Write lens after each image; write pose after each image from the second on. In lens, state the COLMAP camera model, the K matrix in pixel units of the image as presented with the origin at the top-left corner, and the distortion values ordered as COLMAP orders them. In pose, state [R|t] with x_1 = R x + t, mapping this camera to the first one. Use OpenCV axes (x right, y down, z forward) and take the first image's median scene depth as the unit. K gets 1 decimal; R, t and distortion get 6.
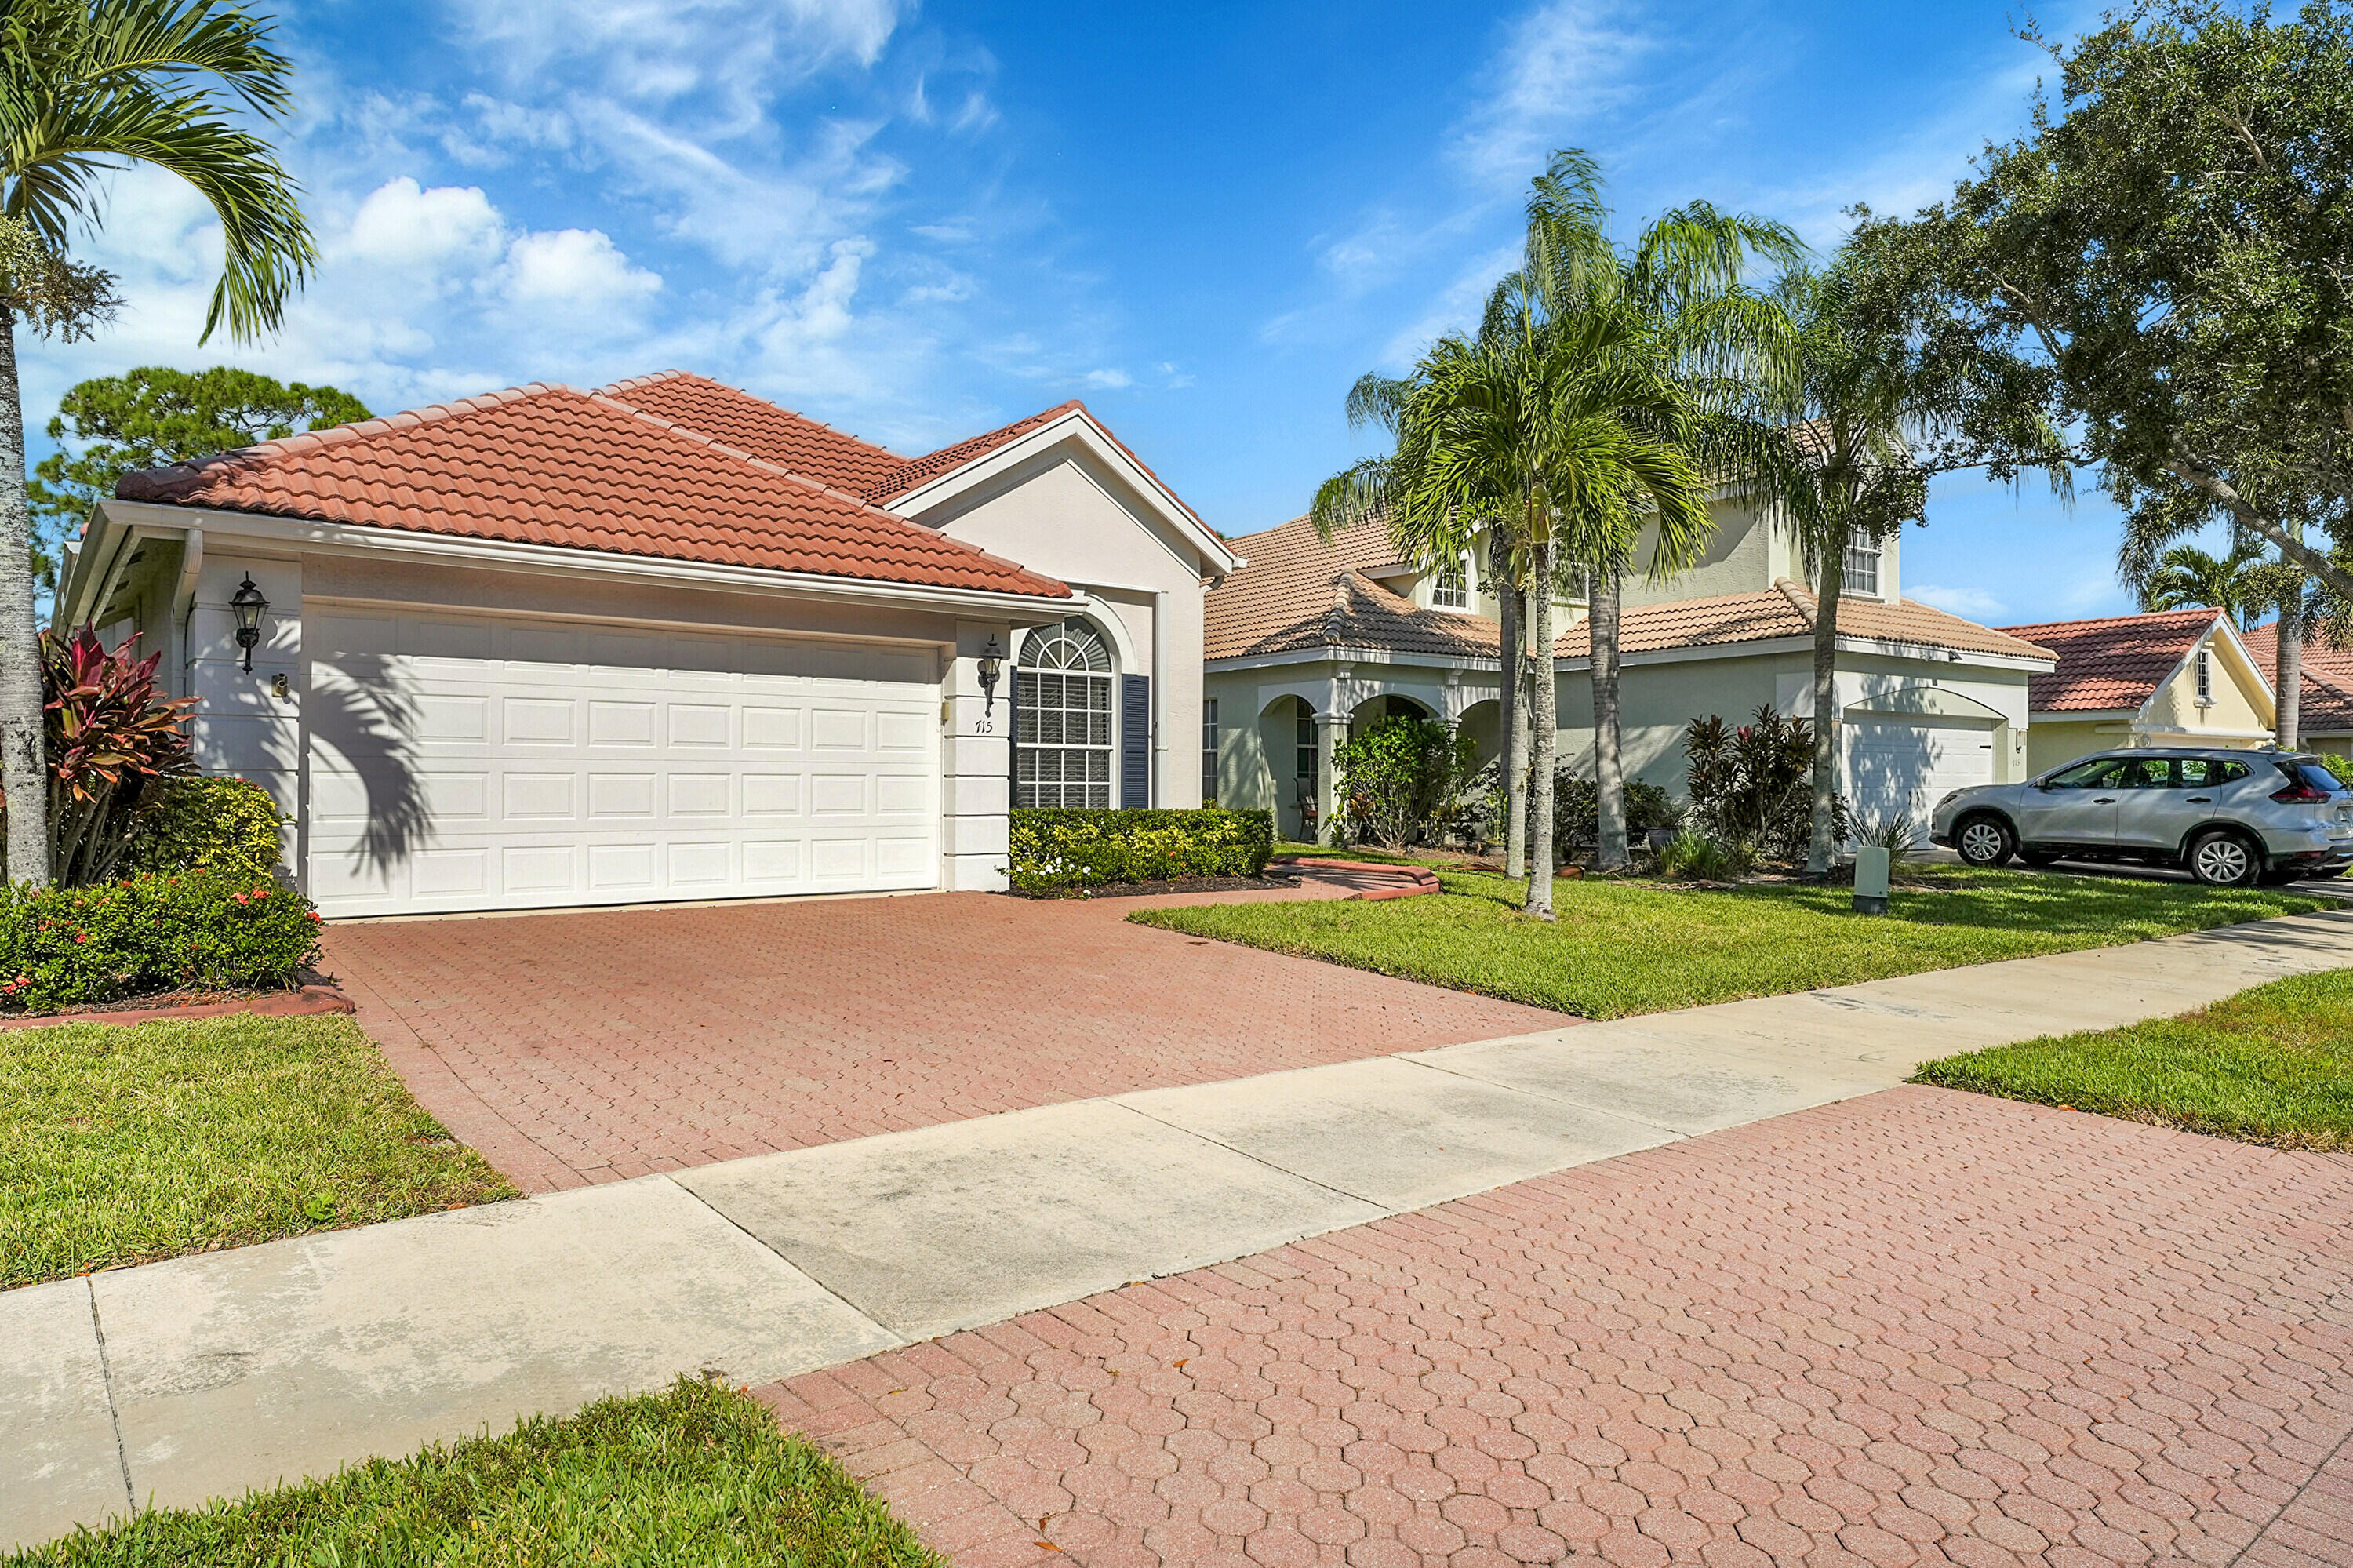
lens RADIAL K [[1394.1, 0, 1165.0], [0, 1394.1, 779.1], [0, 0, 1]] dist [-0.004245, 0.000216]
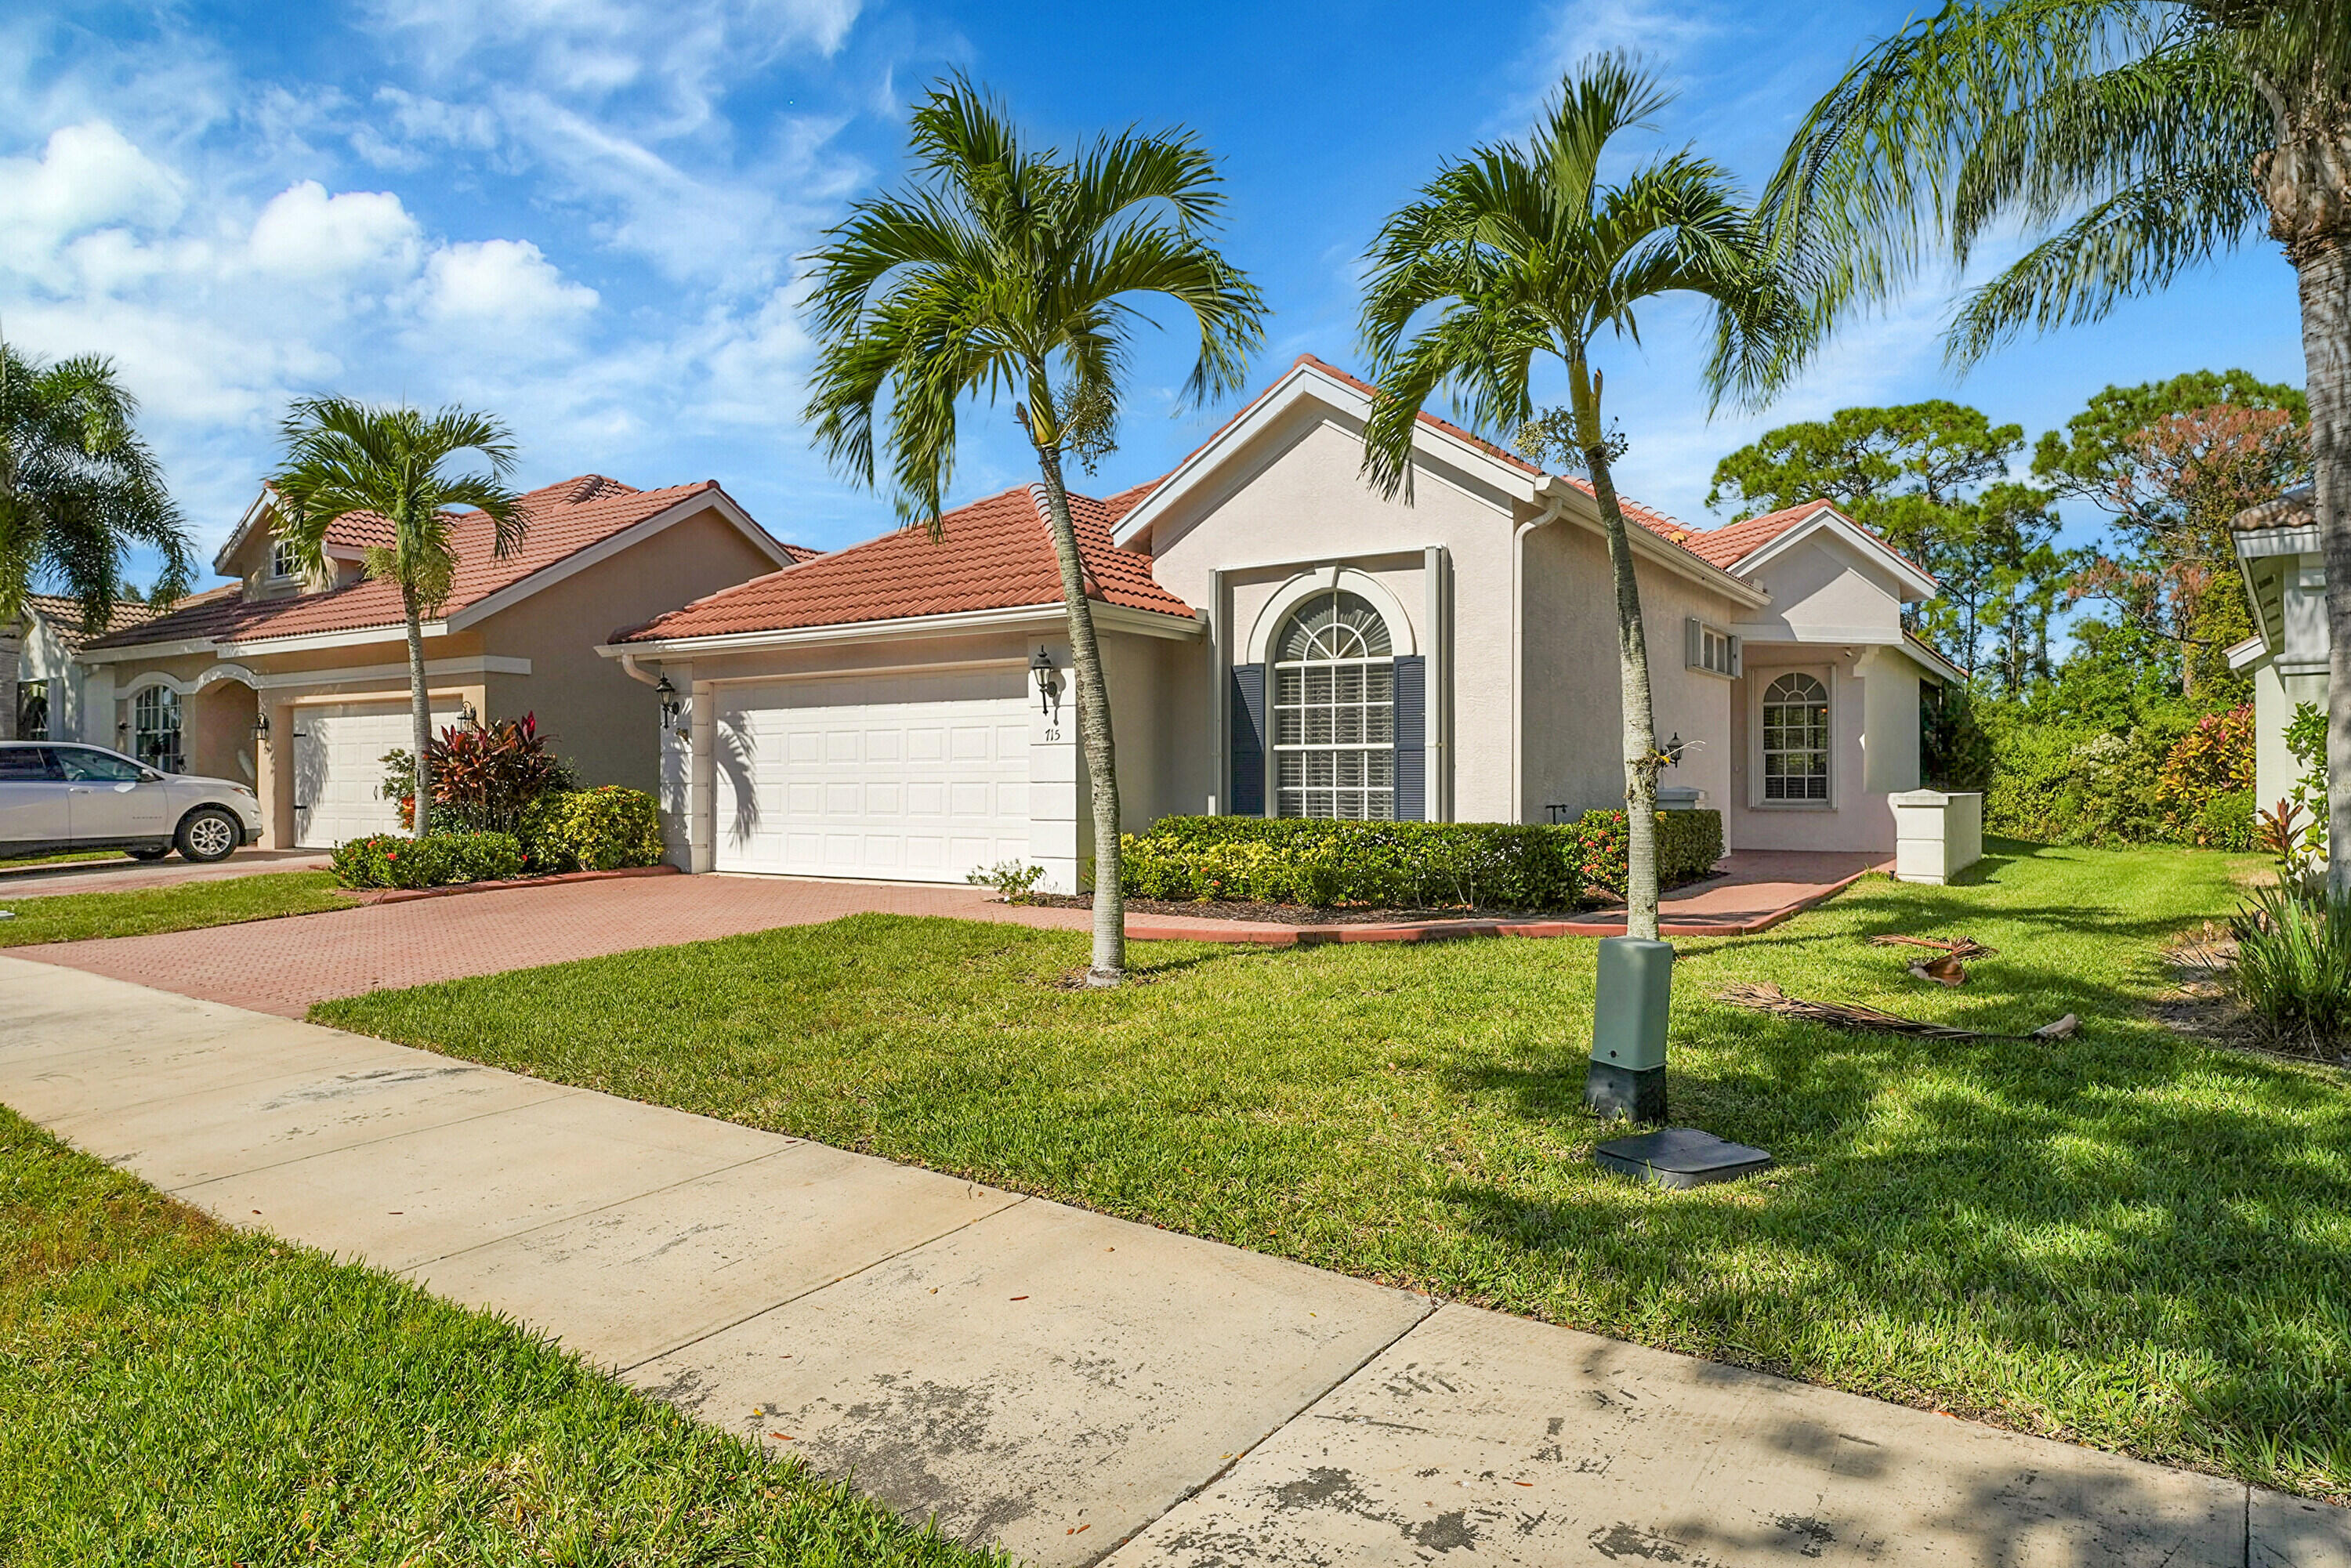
lens RADIAL K [[1392.8, 0, 1164.0], [0, 1392.8, 779.1], [0, 0, 1]] dist [-0.004245, 0.000216]
pose [[0.290183, -0.010016, -0.956919, 0.964182], [0.005639, 0.999946, -0.008756, 0.005148], [0.956954, -0.002856, 0.290224, 0.844496]]
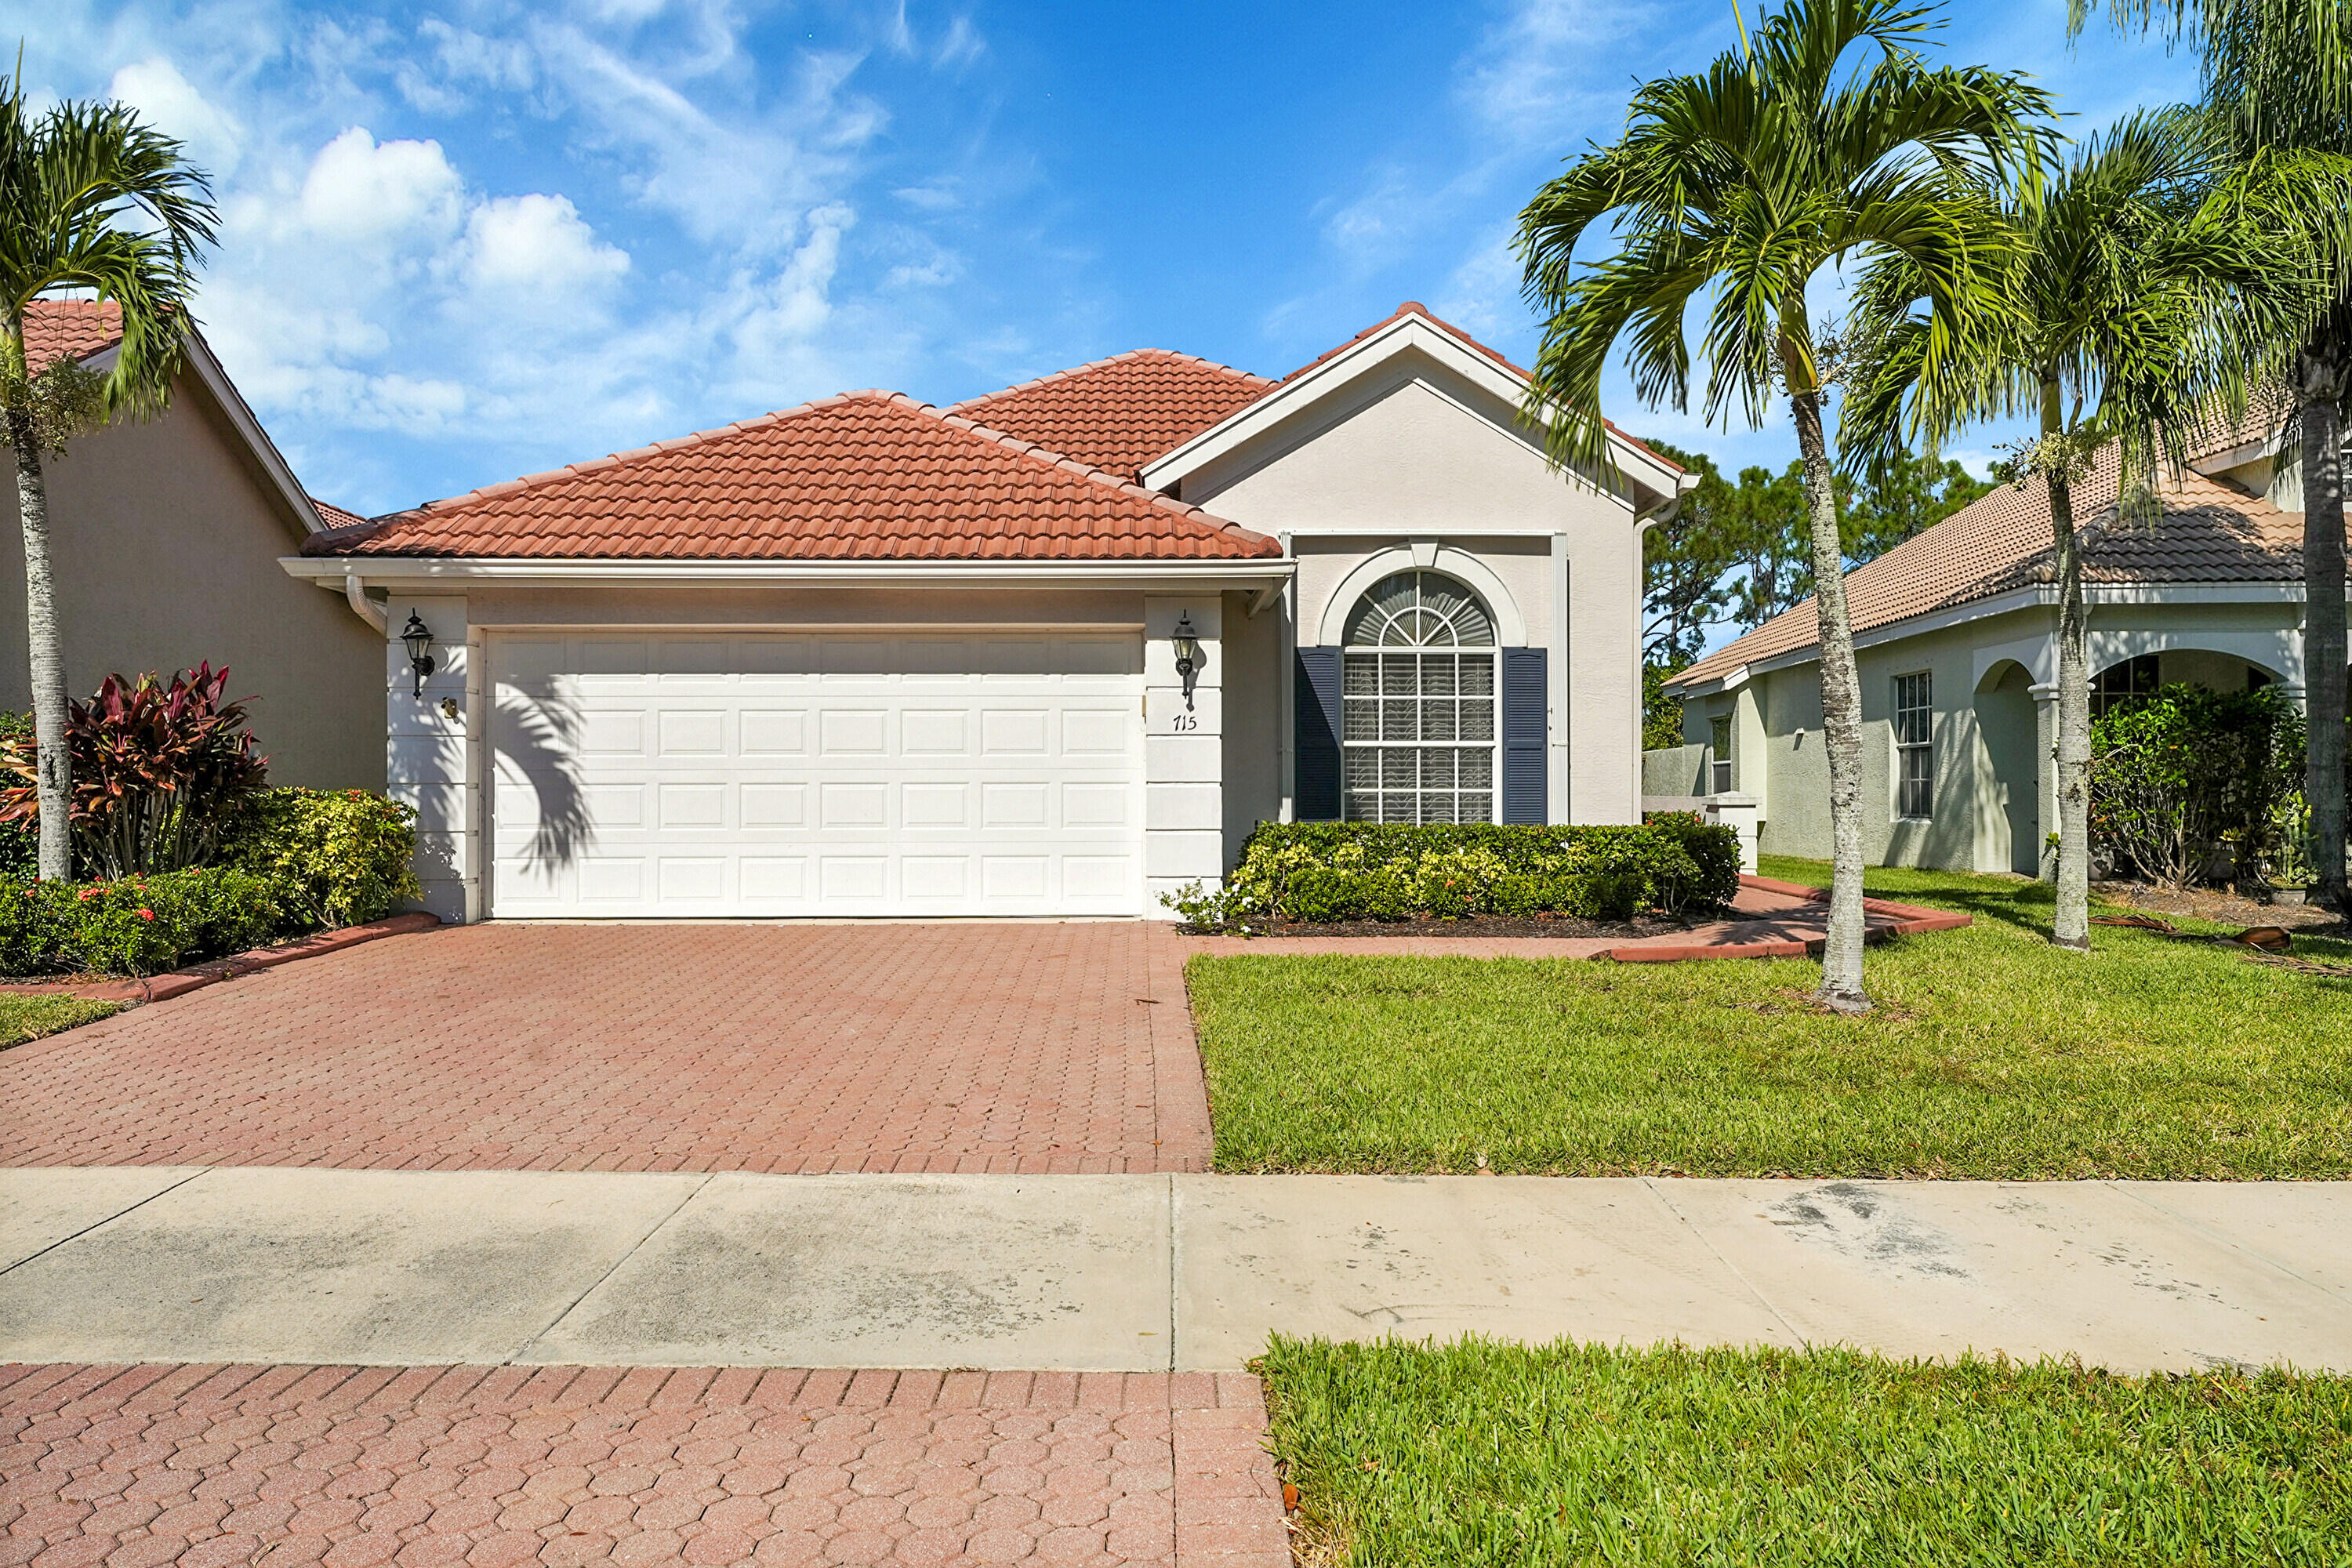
lens RADIAL K [[1557.5, 0, 1176.0], [0, 1557.5, 784.0], [0, 0, 1]] dist [0.006174, -0.000552]
pose [[0.792078, -0.007704, -0.610371, 0.467075], [0.006540, 0.999970, -0.004134, 0.002664], [0.610385, -0.000718, 0.792105, 0.287434]]
